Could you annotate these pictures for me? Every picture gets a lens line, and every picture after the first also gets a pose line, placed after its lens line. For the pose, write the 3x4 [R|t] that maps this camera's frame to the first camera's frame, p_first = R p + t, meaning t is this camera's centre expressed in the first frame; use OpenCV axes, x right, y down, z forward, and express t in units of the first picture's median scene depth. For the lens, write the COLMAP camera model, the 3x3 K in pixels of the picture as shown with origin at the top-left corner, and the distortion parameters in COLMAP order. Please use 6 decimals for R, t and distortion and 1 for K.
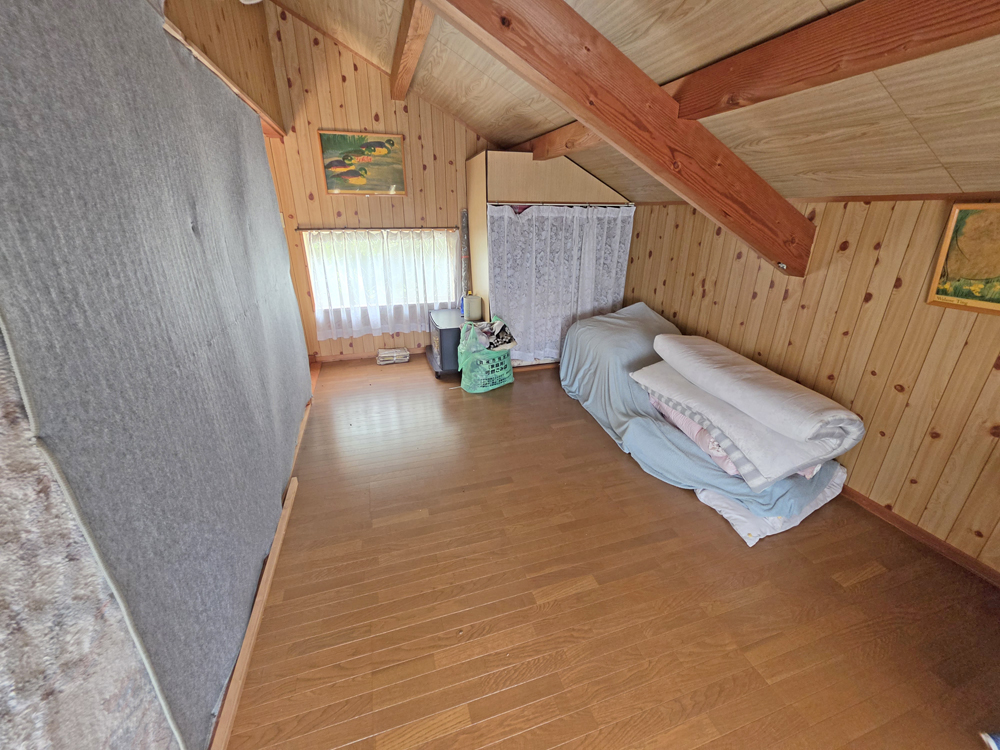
lens RADIAL K [[401.5, 0, 500.3], [0, 401.5, 368.7], [0, 0, 1]] dist [0.000412, 0.000000]
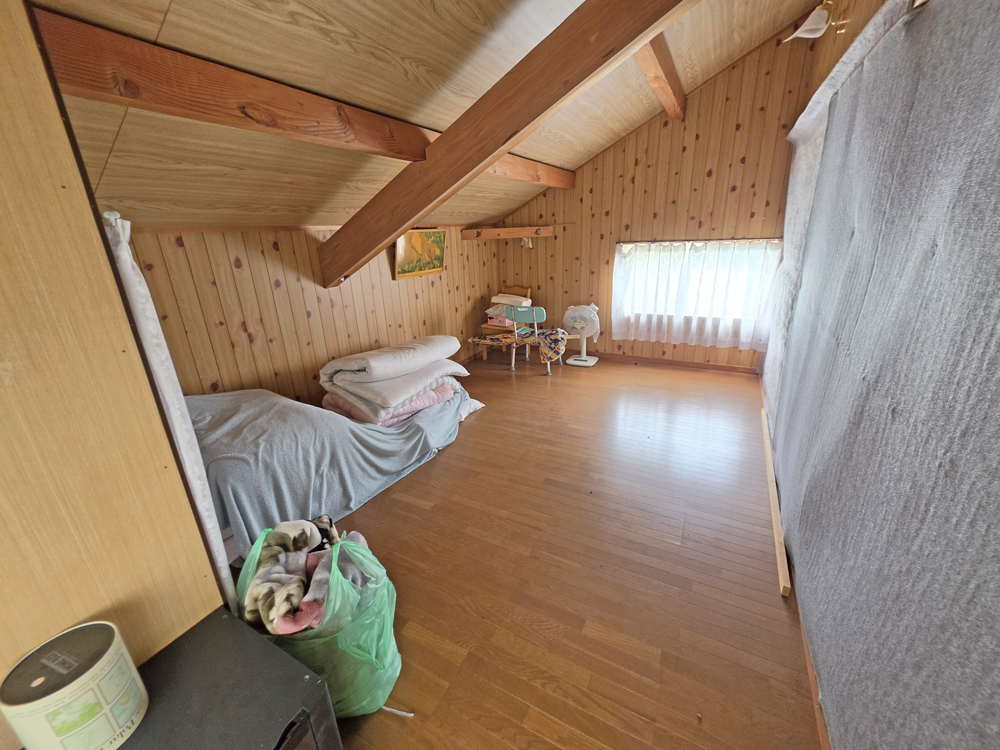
lens RADIAL K [[401.5, 0, 500.3], [0, 401.5, 368.7], [0, 0, 1]] dist [0.000412, 0.000000]
pose [[-0.703442, -0.203883, 0.680882, -0.499765], [0.295431, 0.787422, 0.541005, -0.508513], [-0.646444, 0.581720, -0.493673, 1.311386]]
